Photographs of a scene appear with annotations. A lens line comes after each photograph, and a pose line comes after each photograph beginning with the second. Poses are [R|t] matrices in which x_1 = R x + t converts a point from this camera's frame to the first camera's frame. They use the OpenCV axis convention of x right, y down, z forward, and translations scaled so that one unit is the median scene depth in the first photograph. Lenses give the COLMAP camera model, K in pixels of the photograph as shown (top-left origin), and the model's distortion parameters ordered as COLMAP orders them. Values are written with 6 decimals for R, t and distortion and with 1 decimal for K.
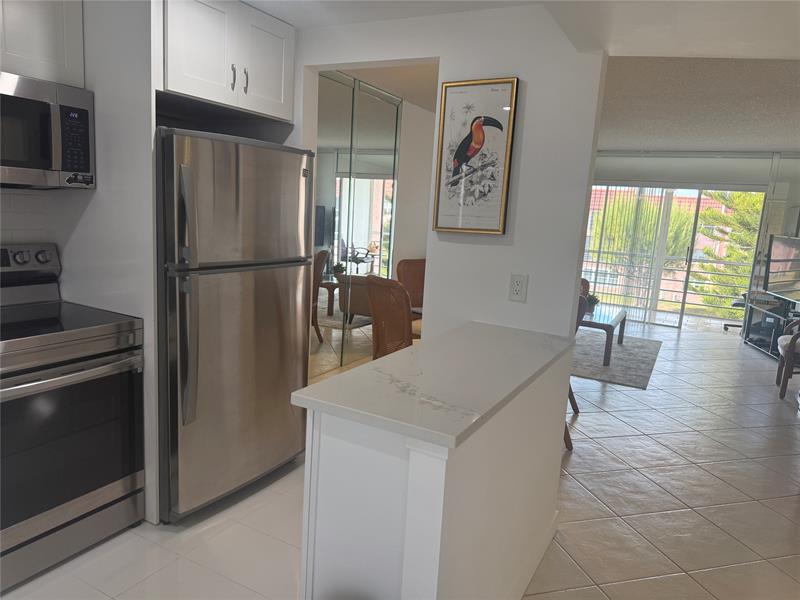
lens RADIAL K [[561.4, 0, 402.6], [0, 561.4, 301.0], [0, 0, 1]] dist [0.101333, -0.138966]
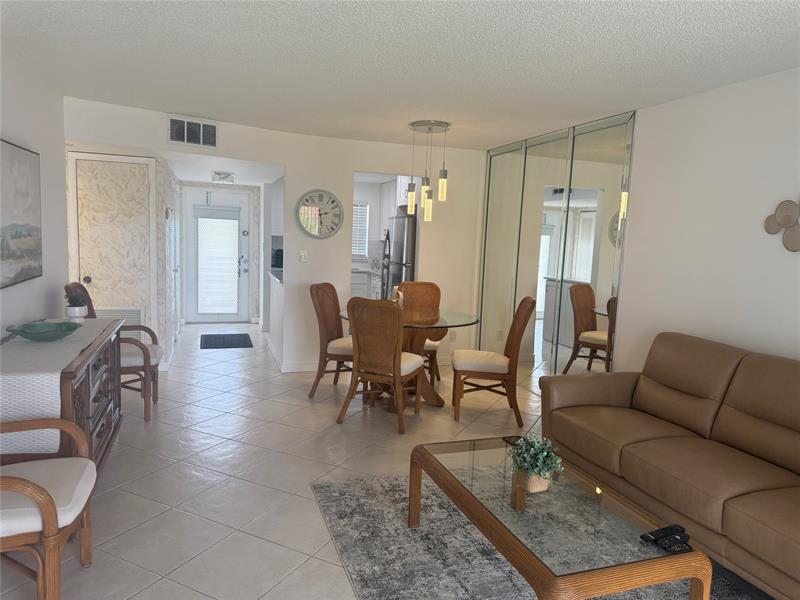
lens RADIAL K [[556.8, 0, 403.8], [0, 556.8, 301.1], [0, 0, 1]] dist [0.109073, -0.147293]
pose [[-0.674927, -0.006961, -0.737852, 0.864212], [-0.204706, 0.962472, 0.178167, -0.194994], [0.708921, 0.271292, -0.651023, 1.489699]]
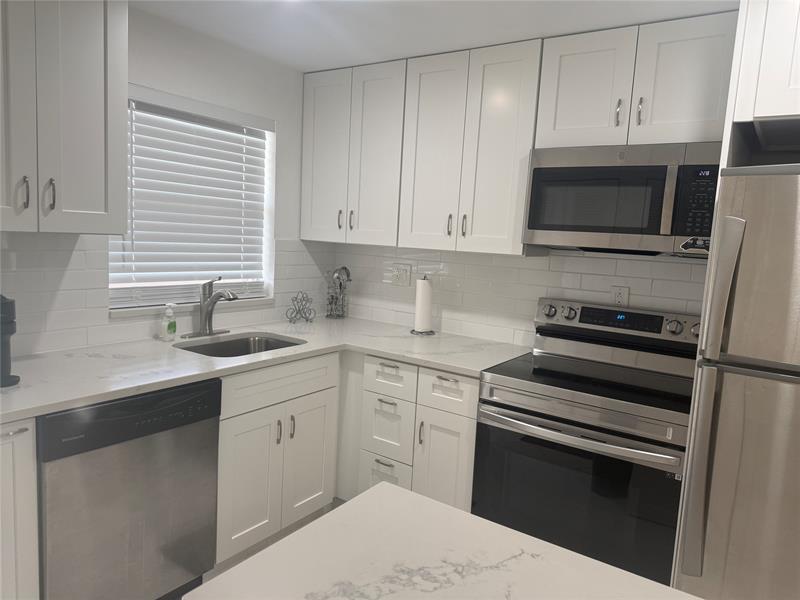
lens RADIAL K [[561.4, 0, 402.6], [0, 561.4, 301.0], [0, 0, 1]] dist [0.101333, -0.138966]
pose [[-0.099653, 0.052437, -0.993640, 0.173481], [-0.227070, 0.971062, 0.074019, -0.043662], [0.968767, 0.233002, -0.084862, 0.317253]]
